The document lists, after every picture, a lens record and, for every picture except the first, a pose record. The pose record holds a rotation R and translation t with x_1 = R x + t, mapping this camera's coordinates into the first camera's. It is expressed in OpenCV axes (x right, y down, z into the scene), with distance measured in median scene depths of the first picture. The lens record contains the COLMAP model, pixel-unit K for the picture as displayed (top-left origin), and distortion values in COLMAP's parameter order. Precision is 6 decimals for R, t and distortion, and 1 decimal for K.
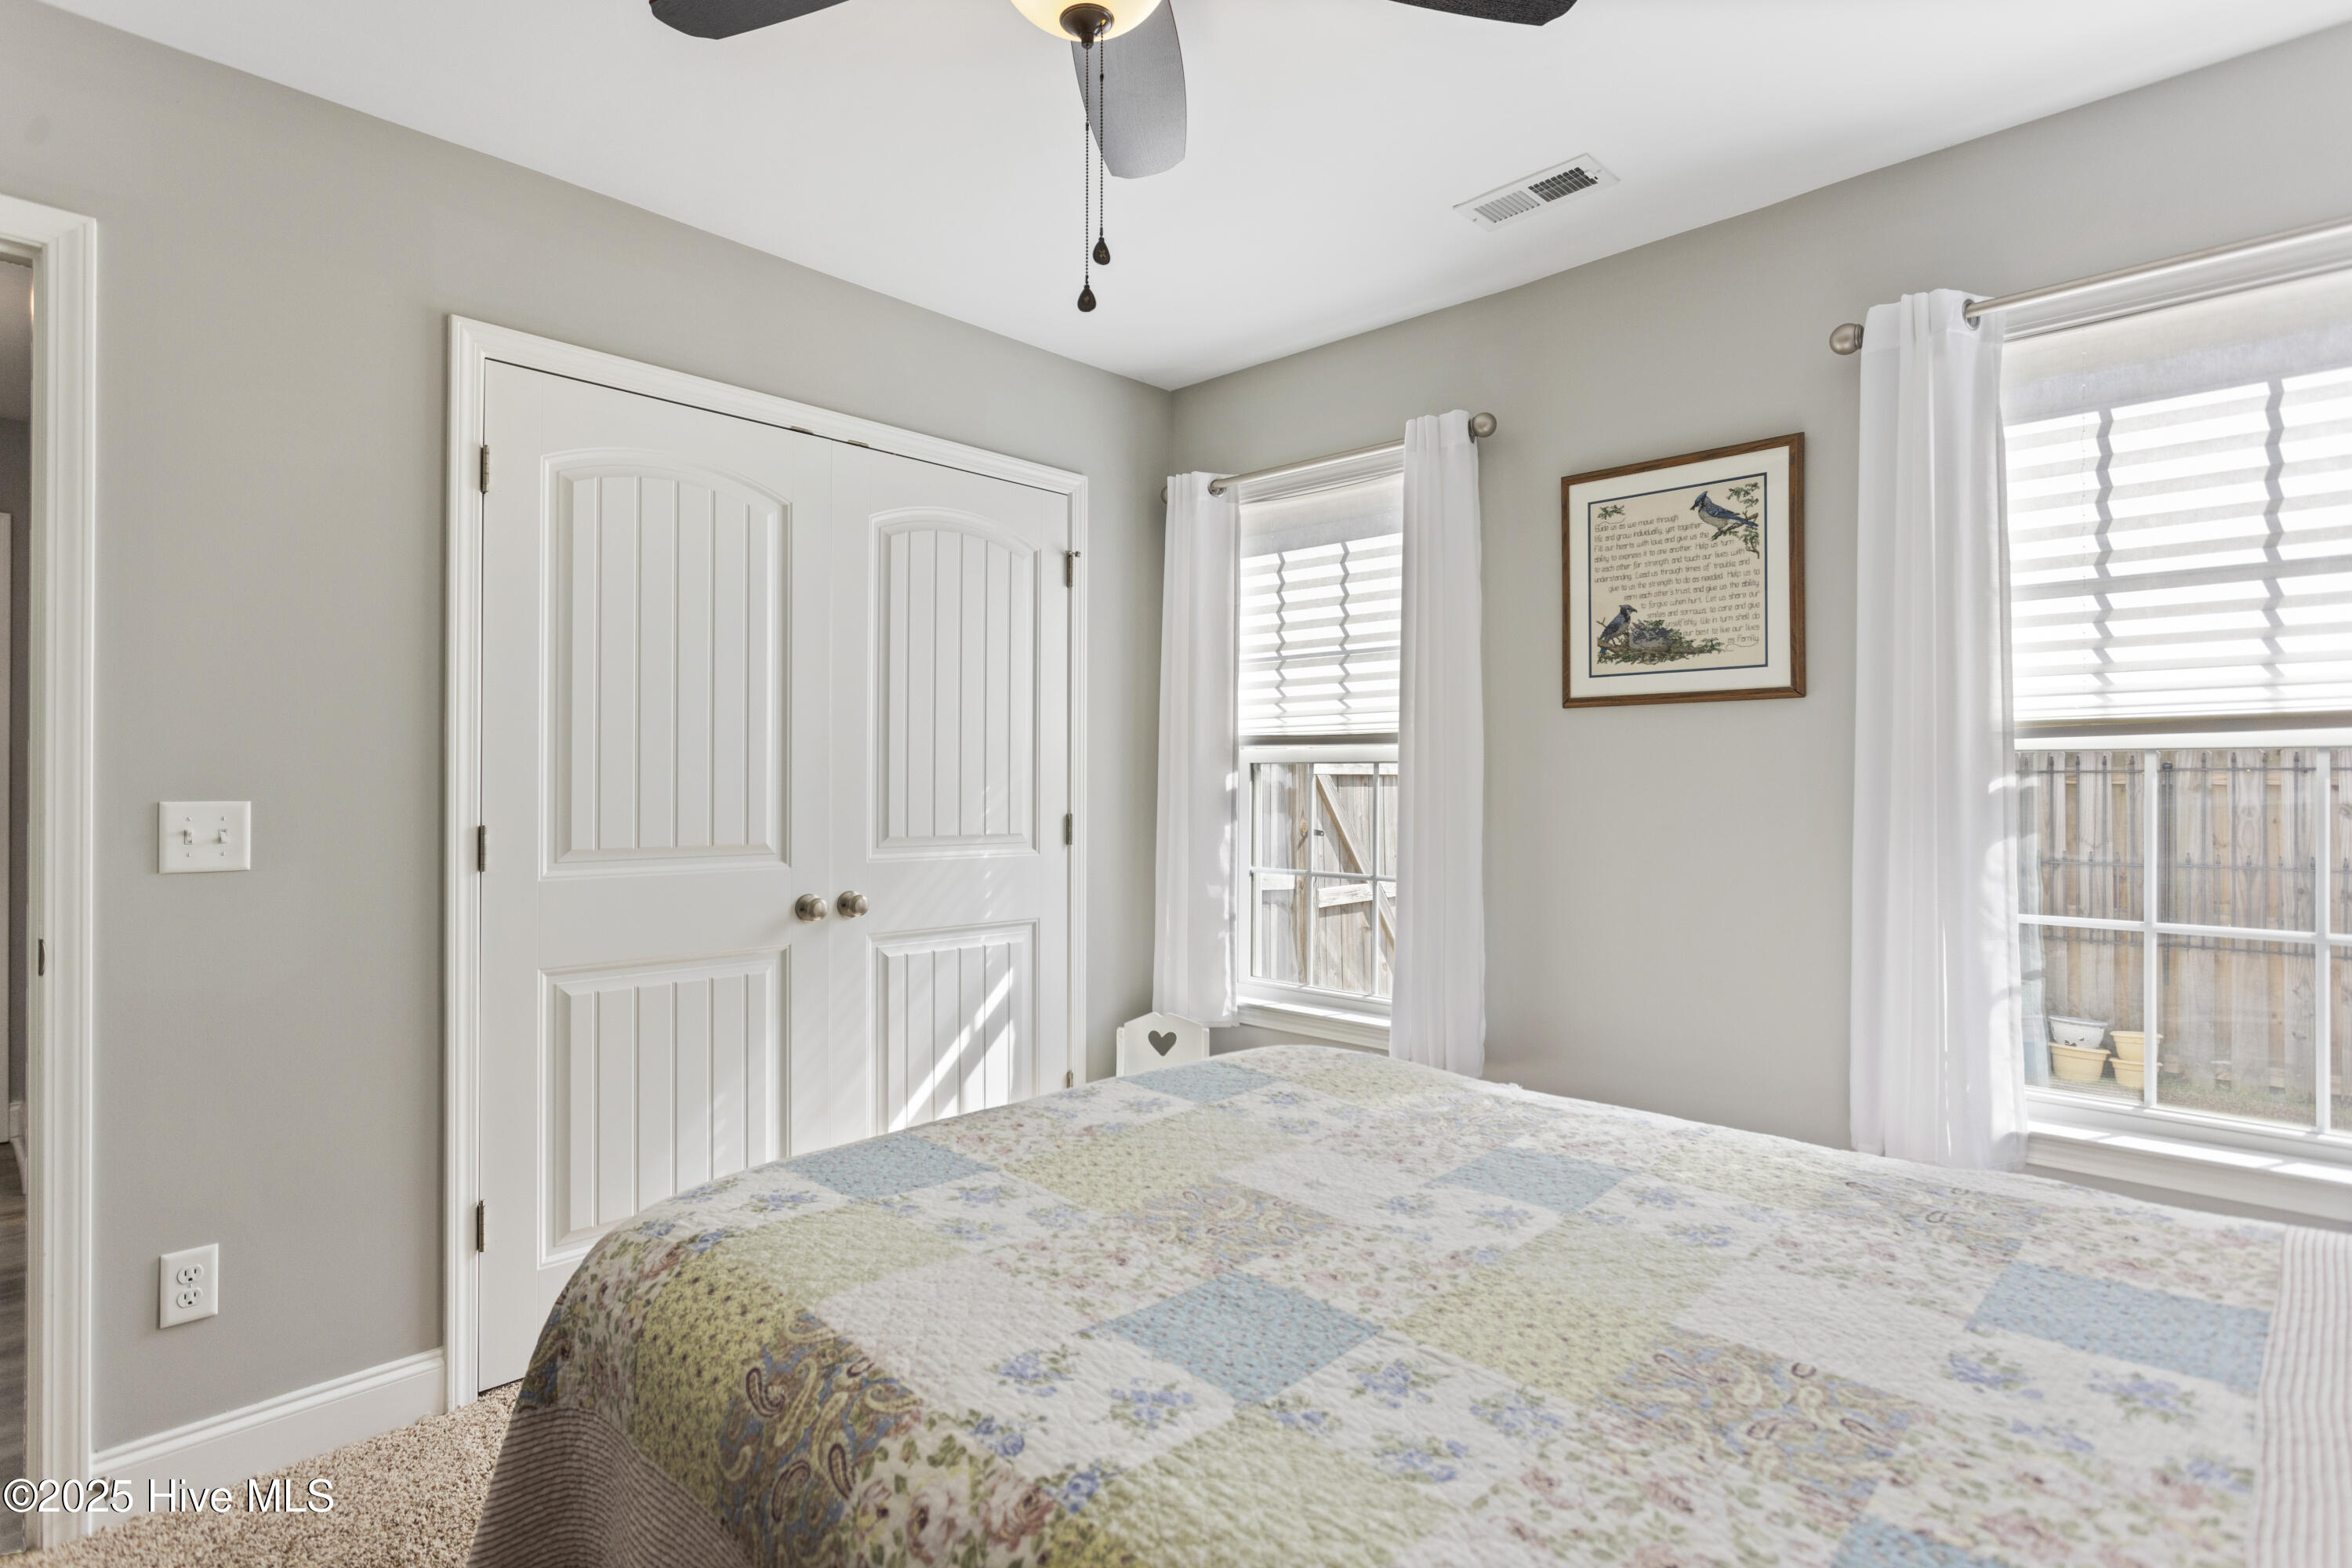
lens RADIAL K [[1188.2, 0, 1178.3], [0, 1188.2, 758.7], [0, 0, 1]] dist [-0.001997, -0.000326]
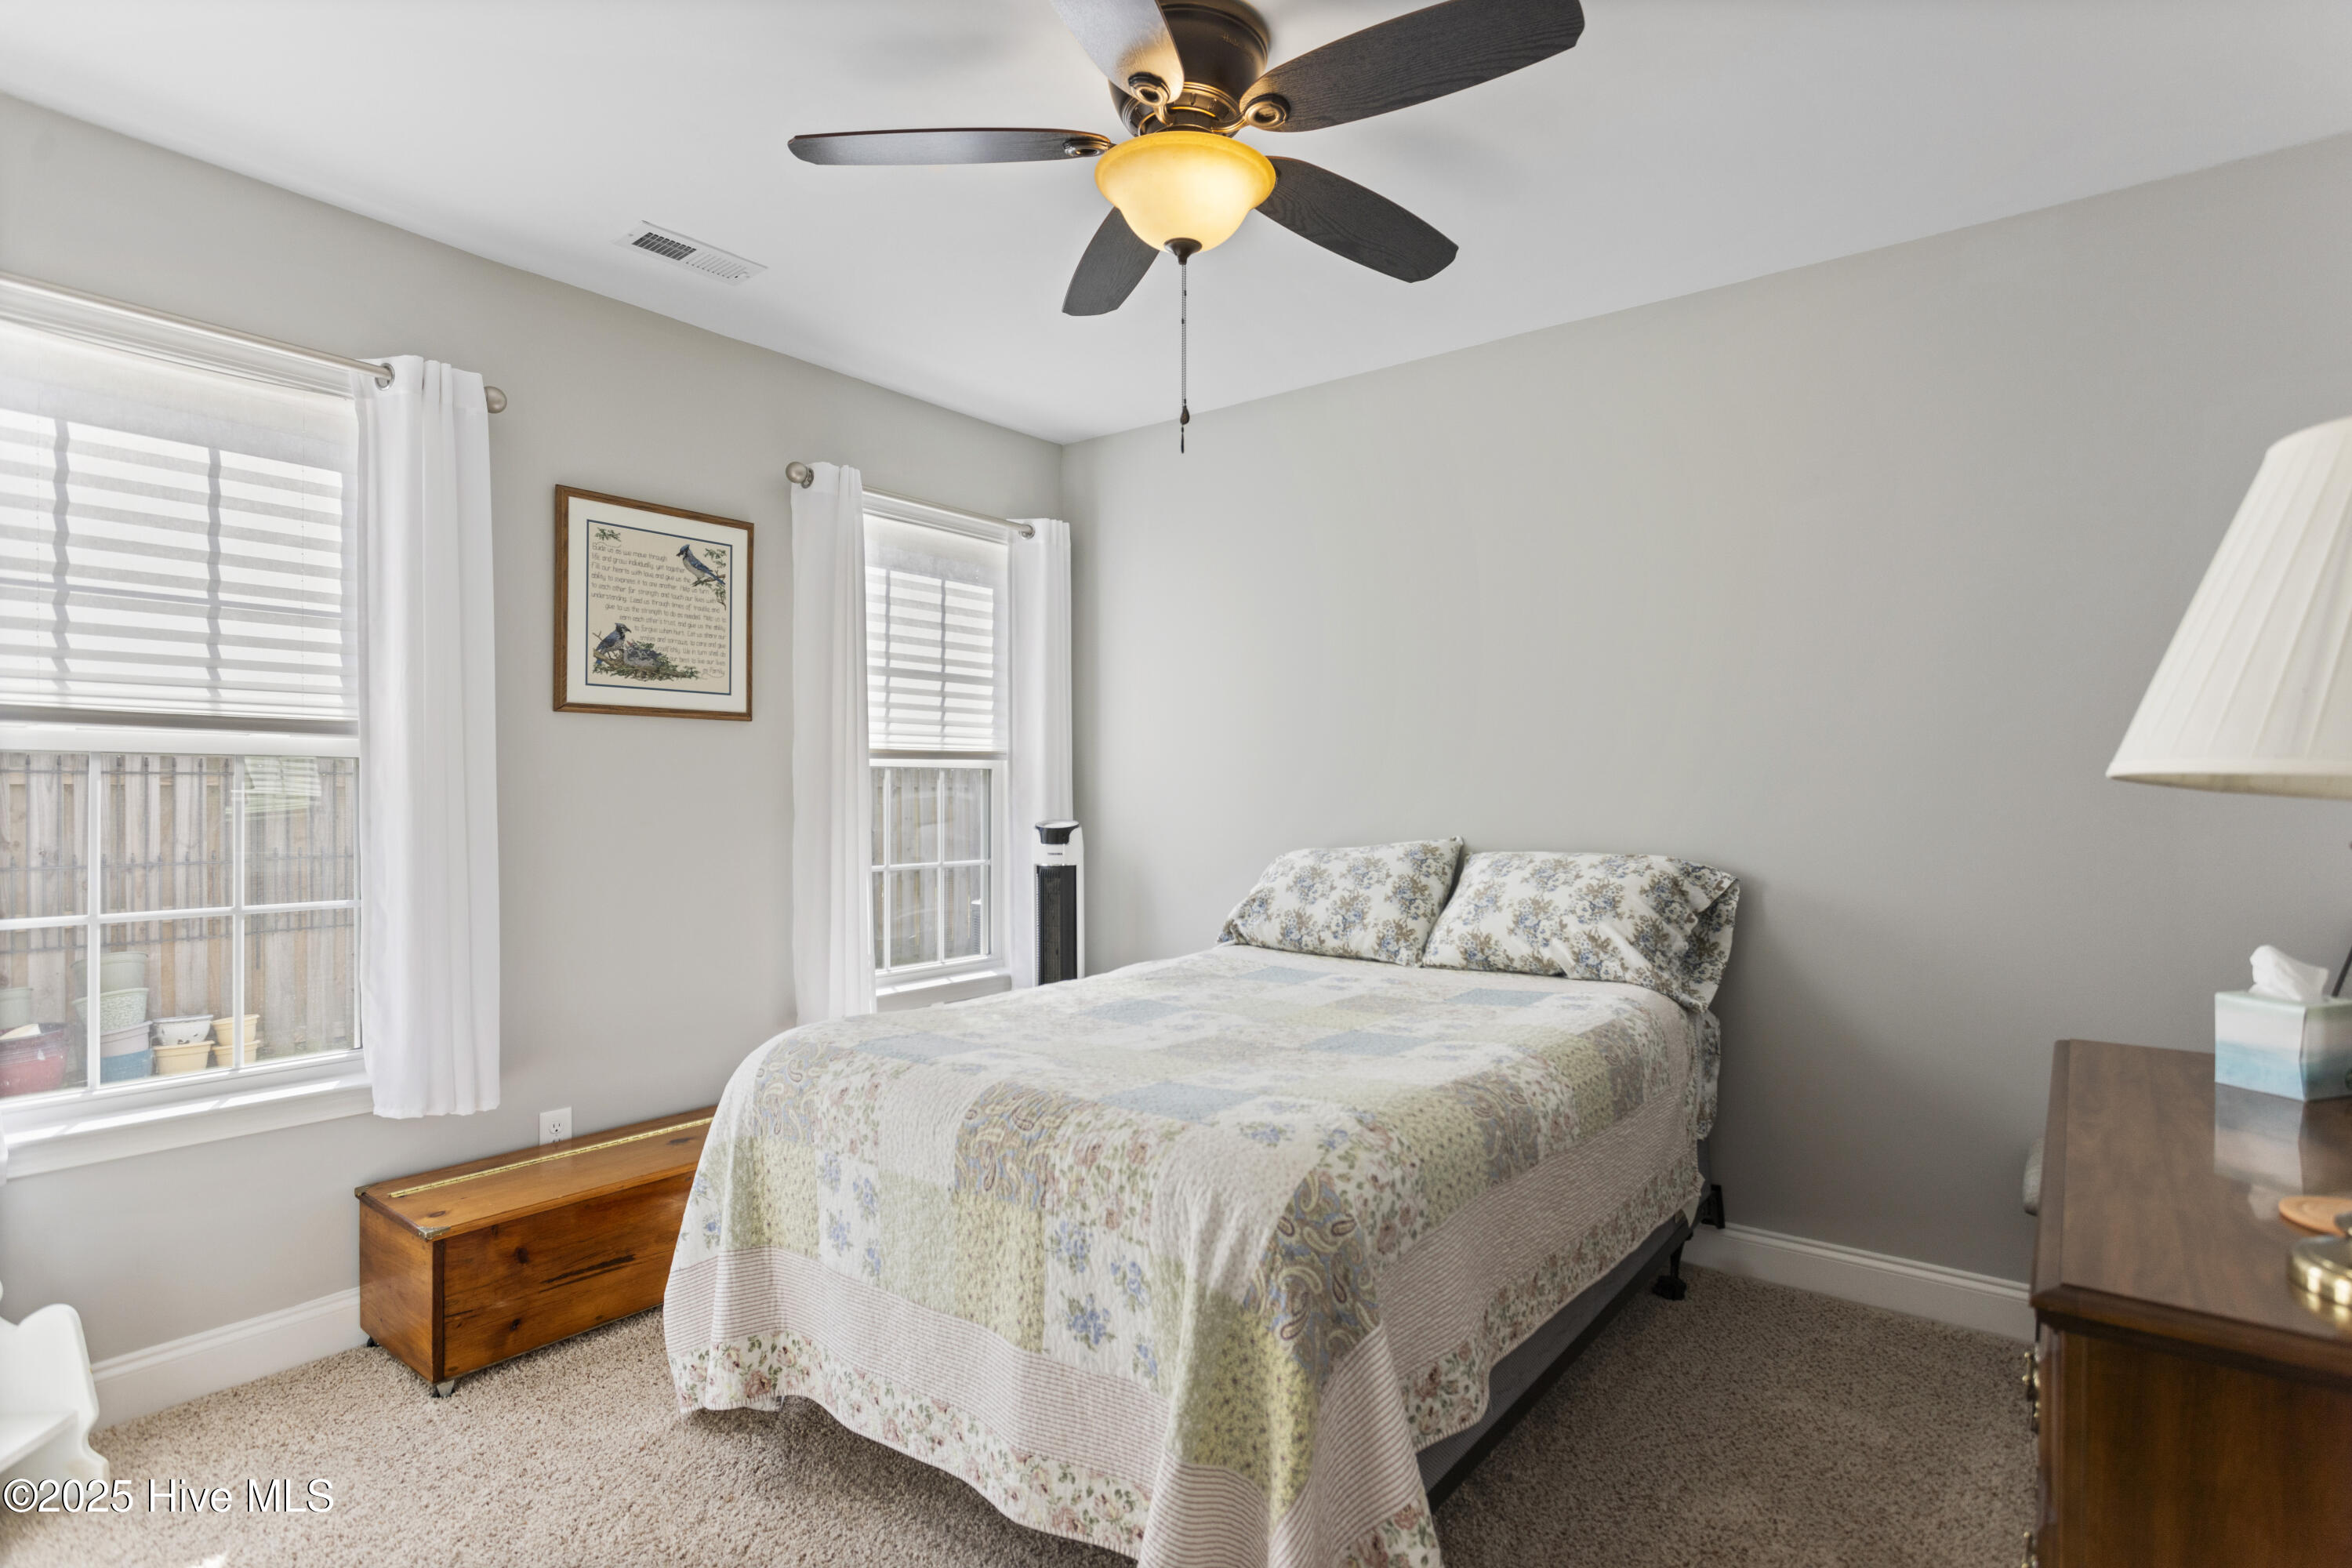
lens RADIAL K [[1188.2, 0, 1178.3], [0, 1188.2, 758.7], [0, 0, 1]] dist [-0.001997, -0.000326]
pose [[-0.108400, 0.023363, 0.993833, -0.781601], [-0.022742, 0.999404, -0.025974, 0.012918], [-0.993847, -0.025417, -0.107804, 0.607520]]
